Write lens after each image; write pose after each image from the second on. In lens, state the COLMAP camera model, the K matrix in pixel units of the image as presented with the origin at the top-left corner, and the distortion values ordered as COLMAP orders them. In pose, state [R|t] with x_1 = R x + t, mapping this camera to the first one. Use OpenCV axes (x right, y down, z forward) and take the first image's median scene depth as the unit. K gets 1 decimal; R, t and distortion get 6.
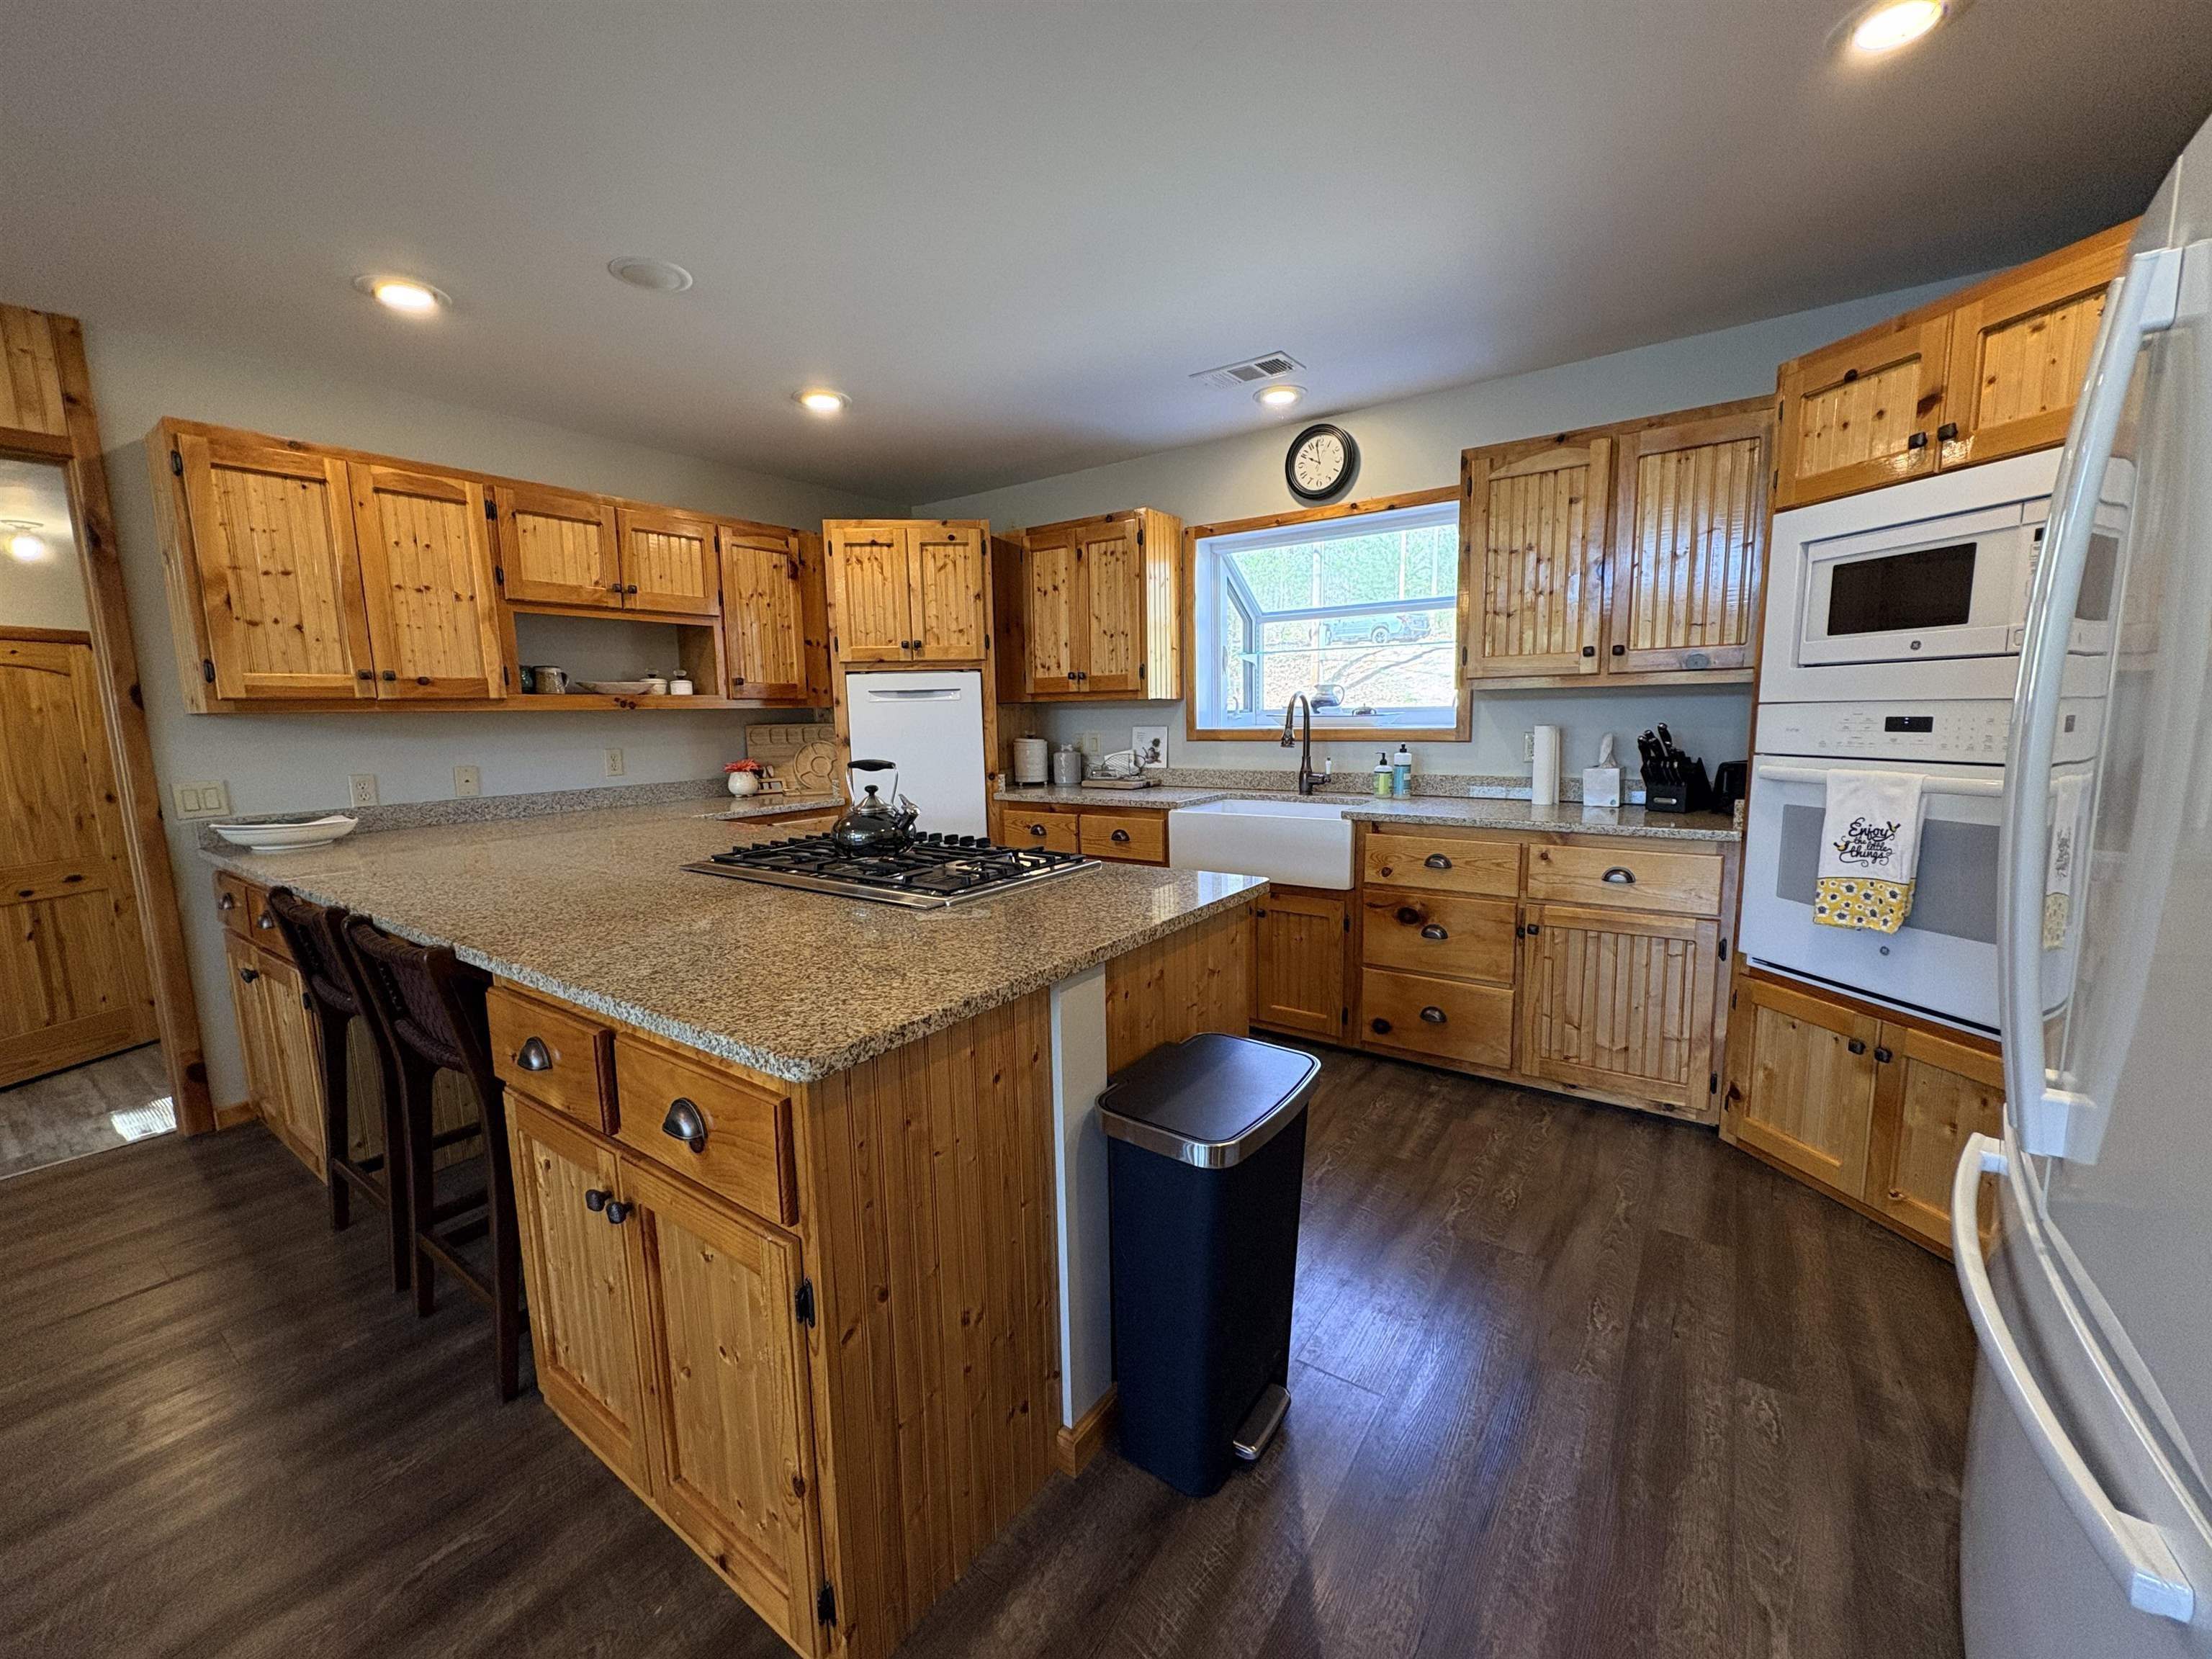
lens RADIAL K [[881.4, 0, 1103.3], [0, 881.4, 828.6], [0, 0, 1]] dist [0.002320, -0.000210]
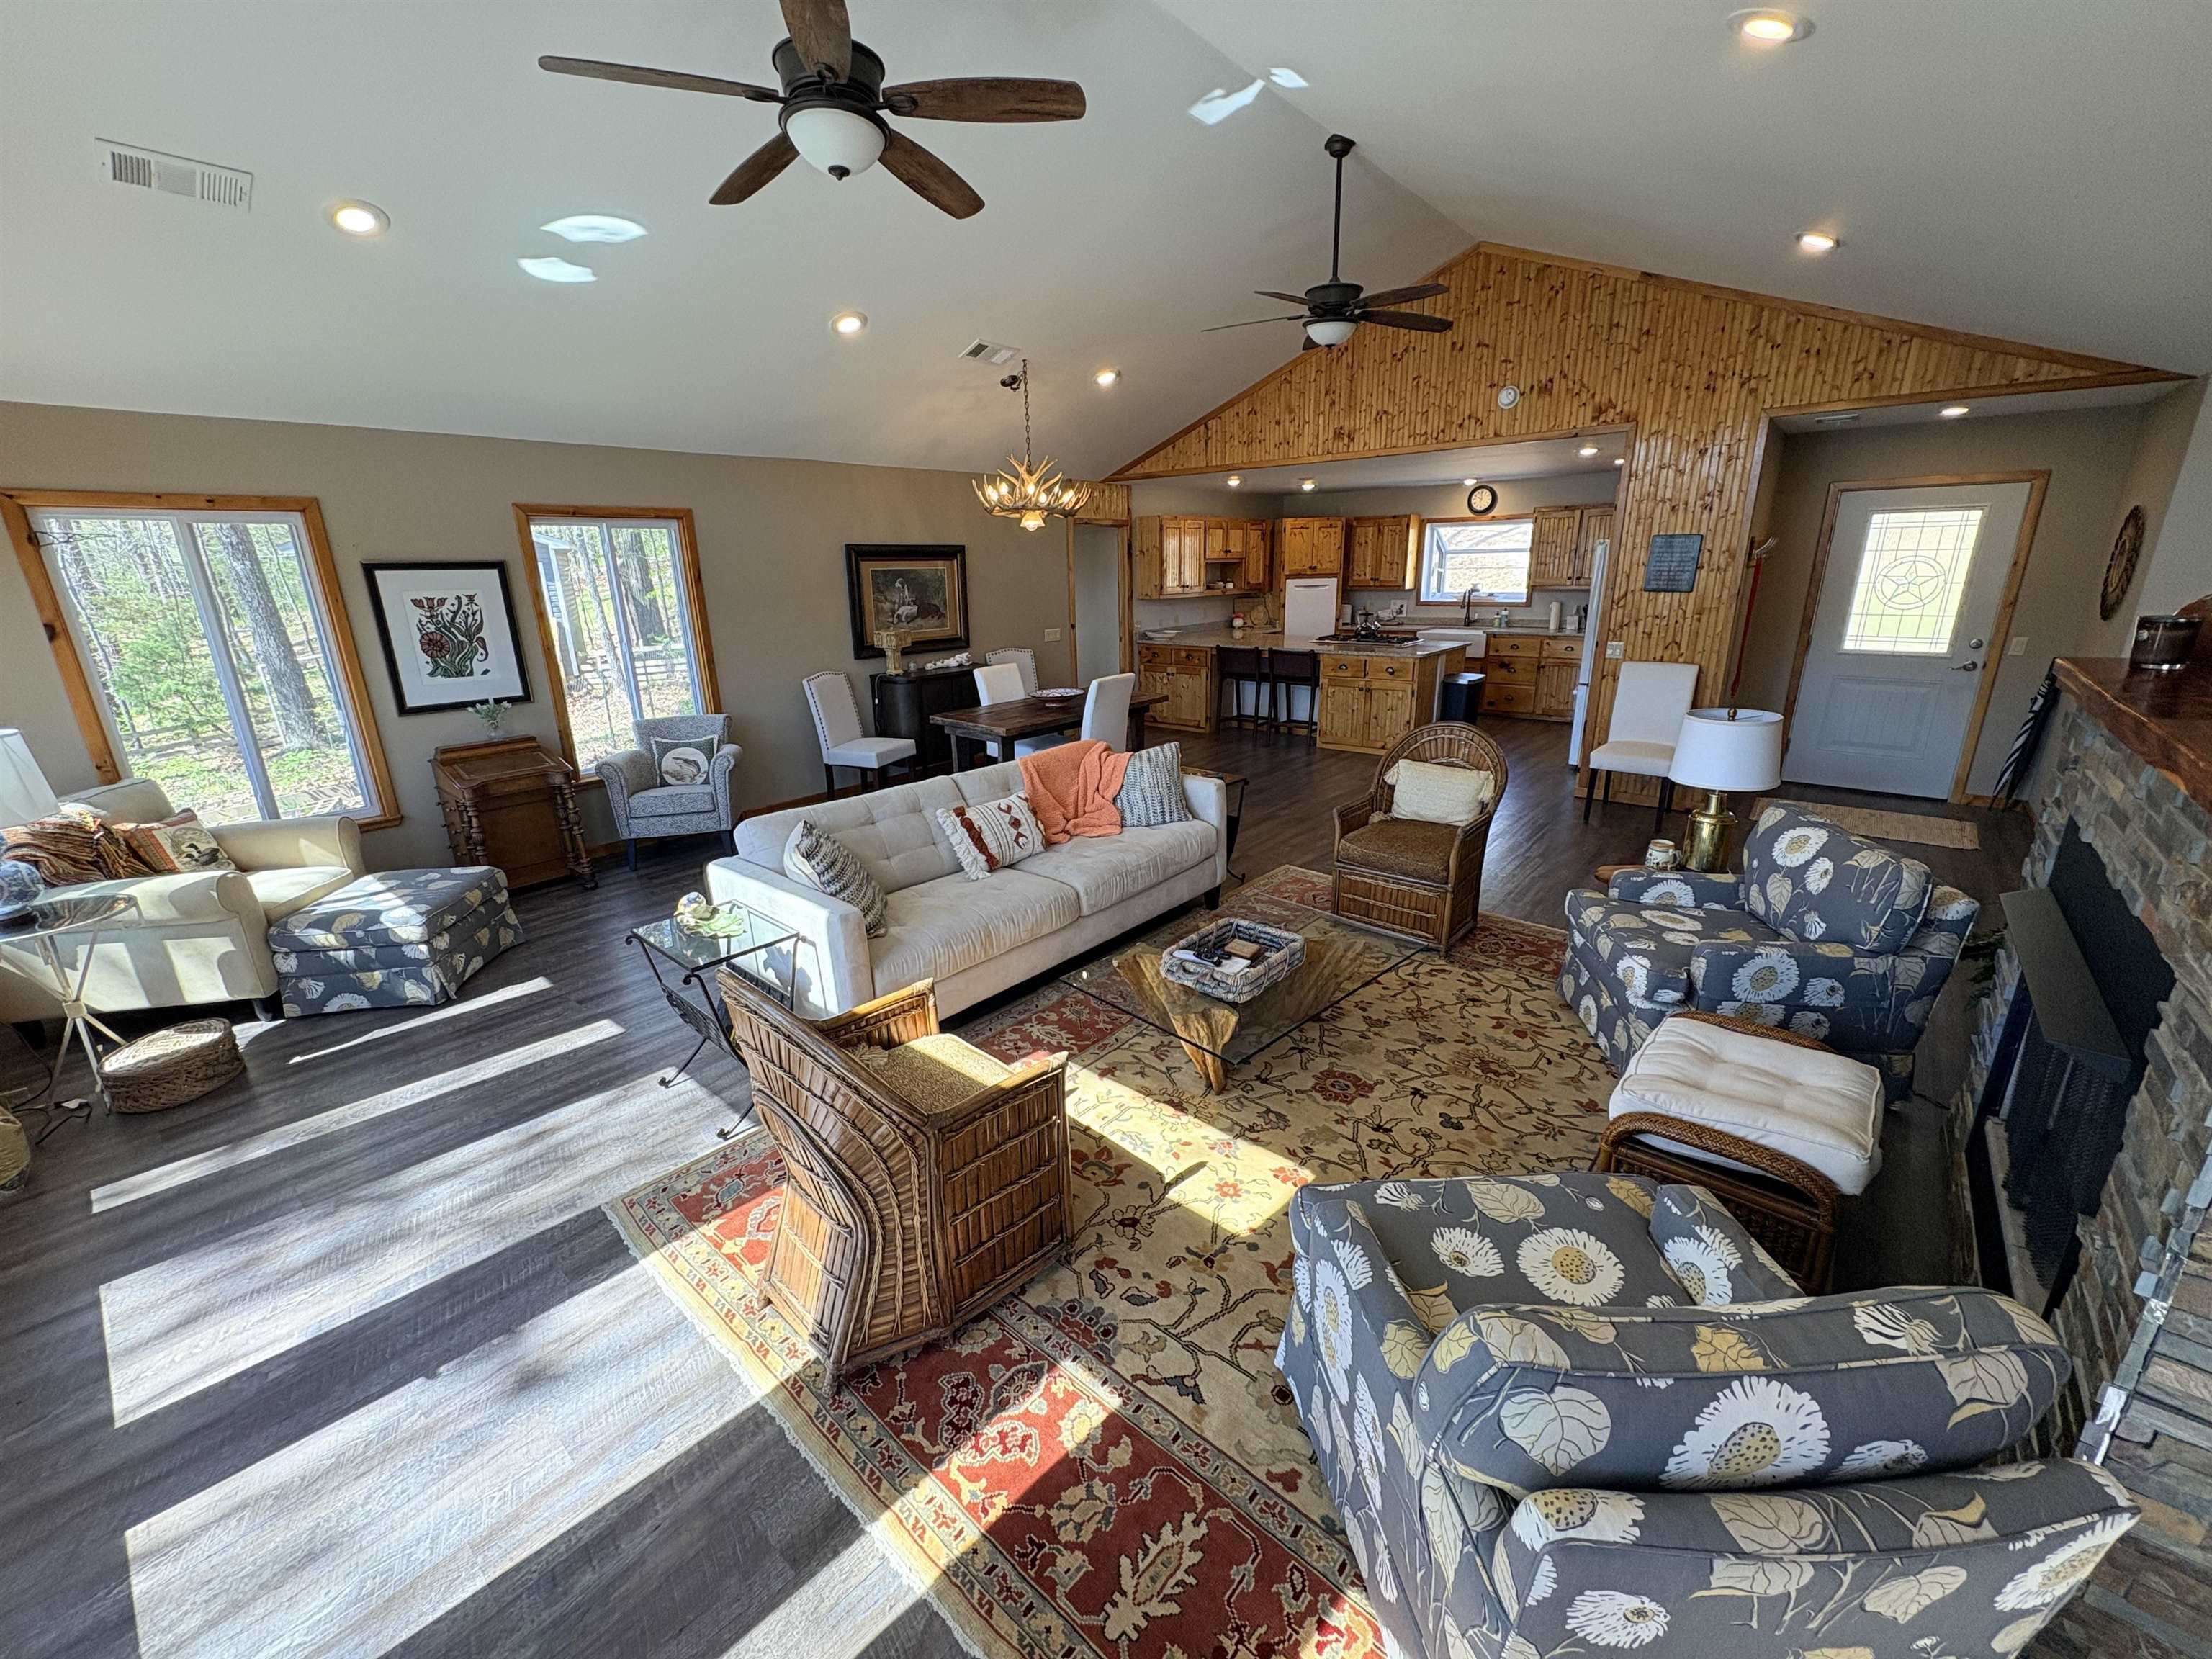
lens RADIAL K [[881.1, 0, 1106.0], [0, 881.1, 829.5], [0, 0, 1]] dist [-0.000867, 0.000421]
pose [[0.997405, 0.019995, -0.069158, -0.836931], [-0.008790, 0.987292, 0.158676, 0.194041], [0.071452, -0.157656, 0.984906, -2.282611]]
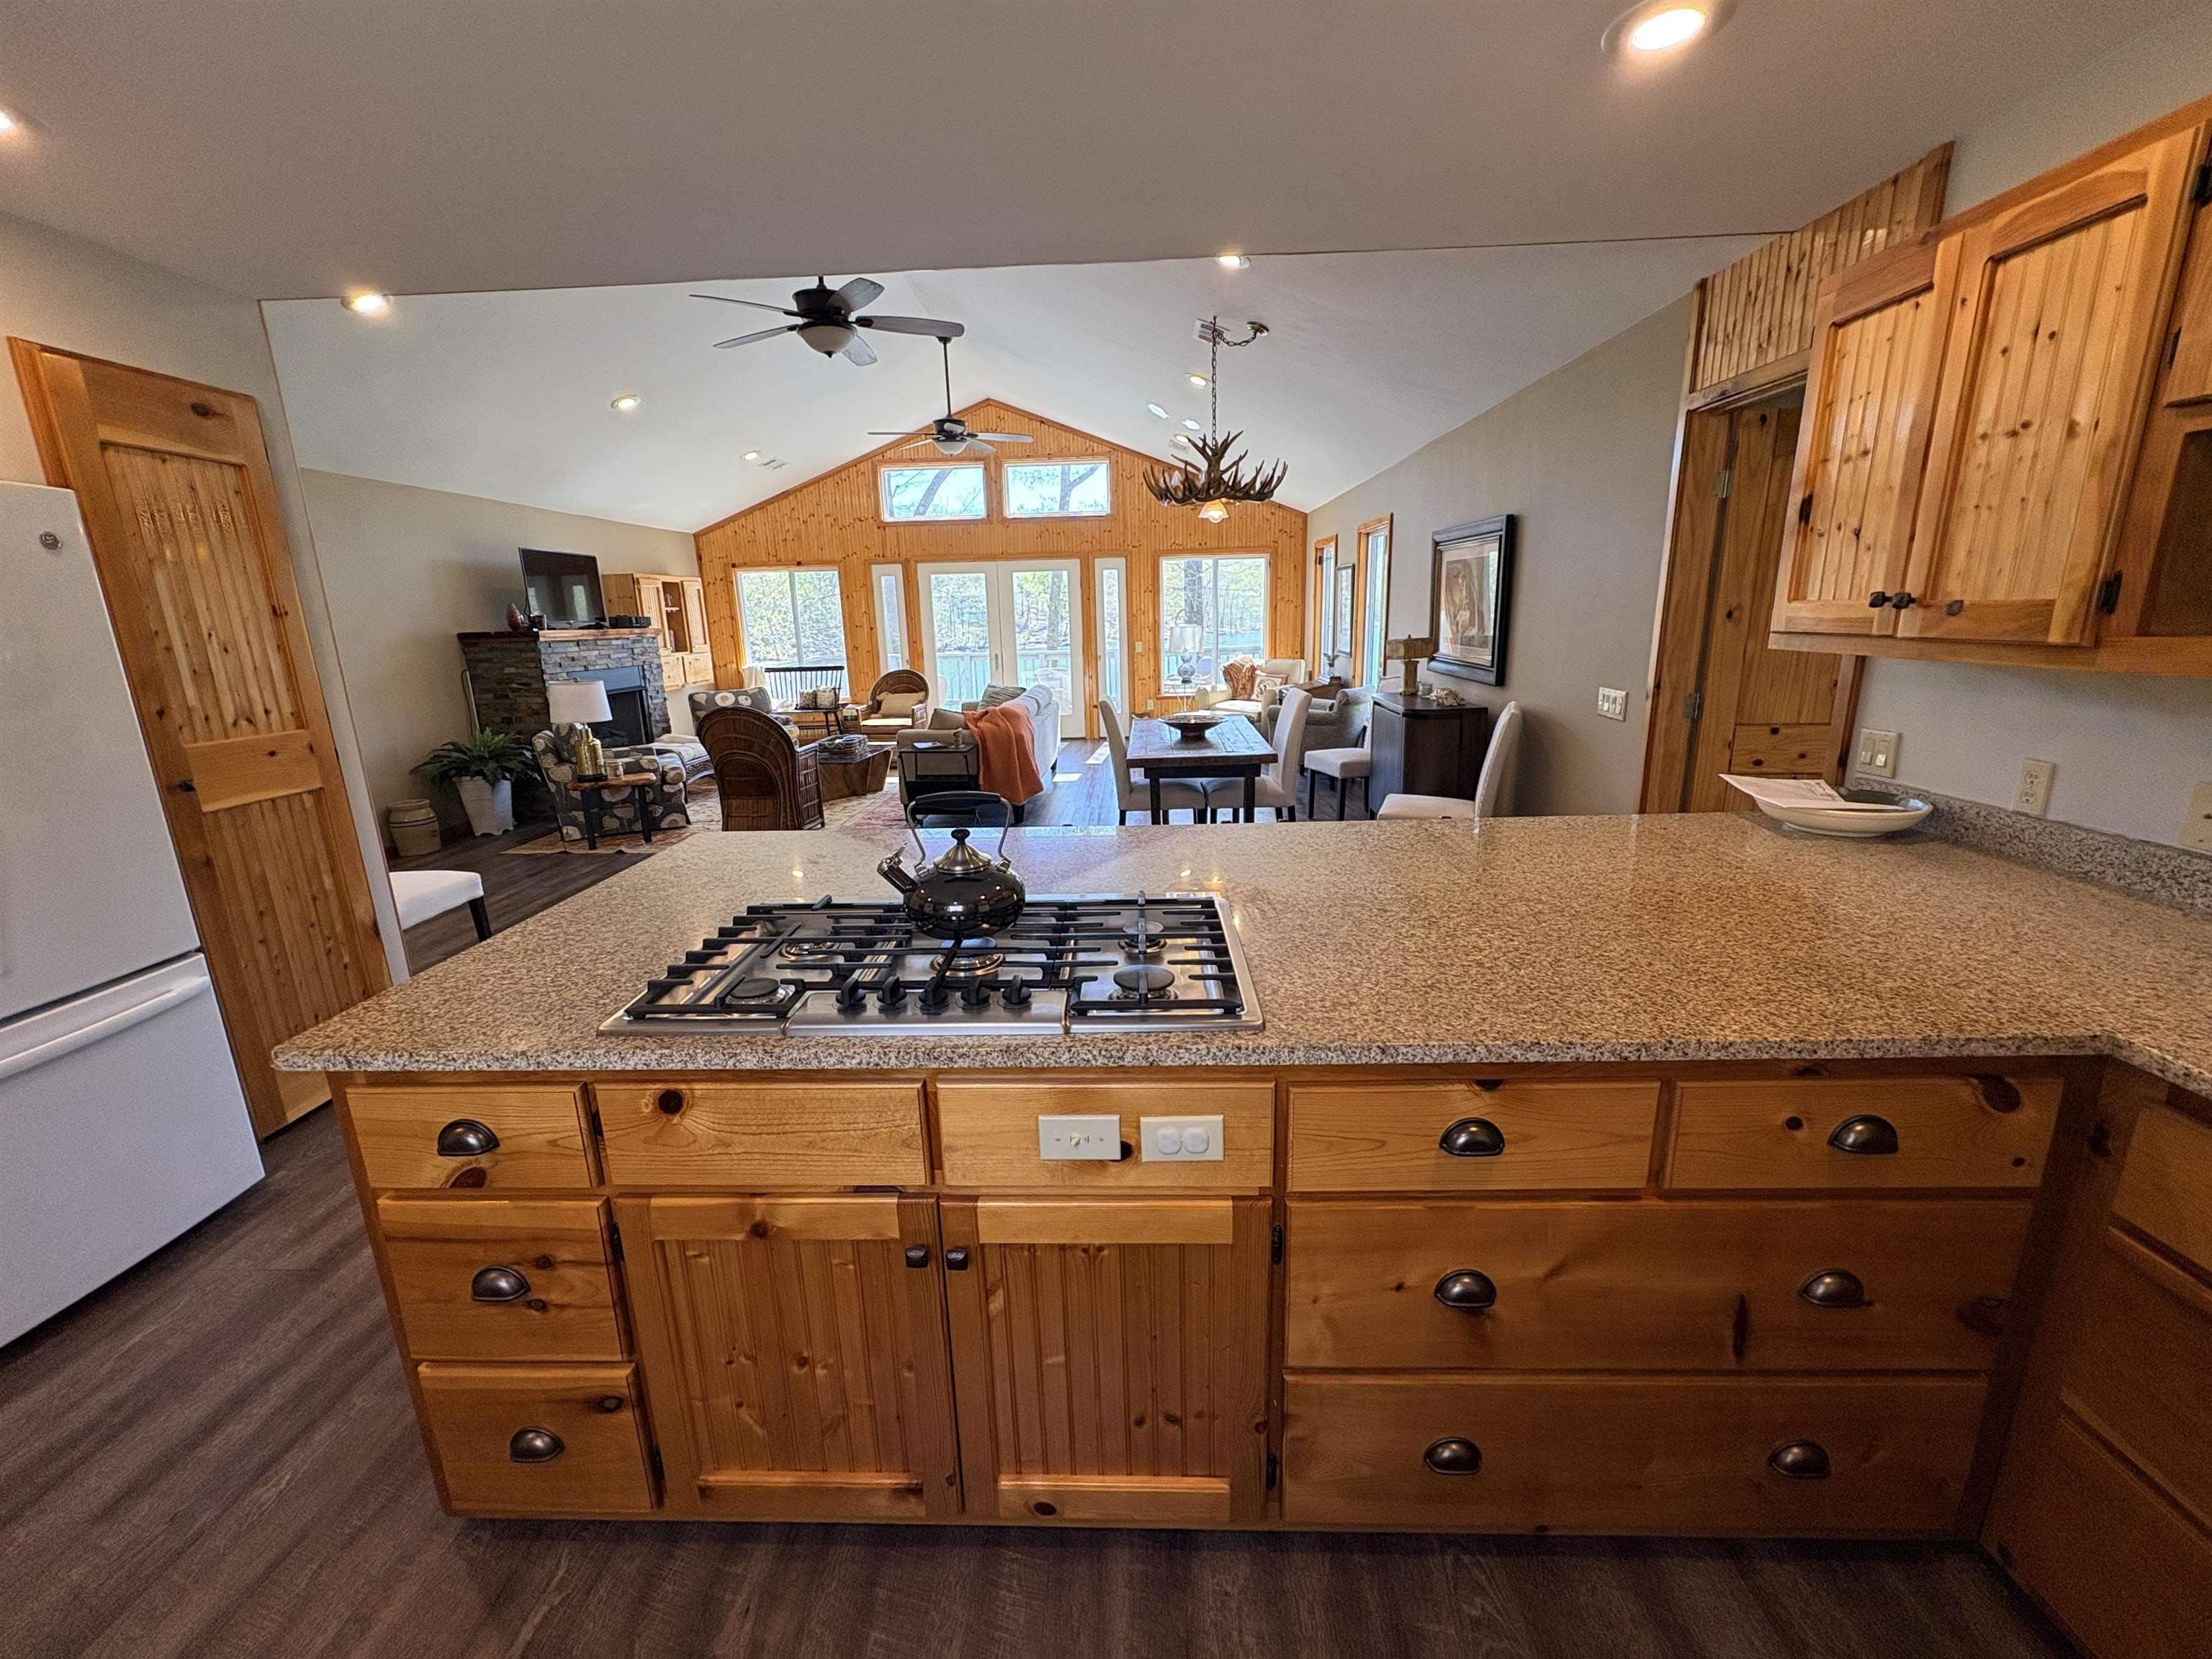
lens RADIAL K [[881.4, 0, 1103.3], [0, 881.4, 828.6], [0, 0, 1]] dist [0.002320, -0.000210]
pose [[-0.835205, 0.172971, -0.522028, -0.000529], [-0.031887, 0.932419, 0.359969, -0.221468], [0.549013, 0.317294, -0.773246, 1.181137]]
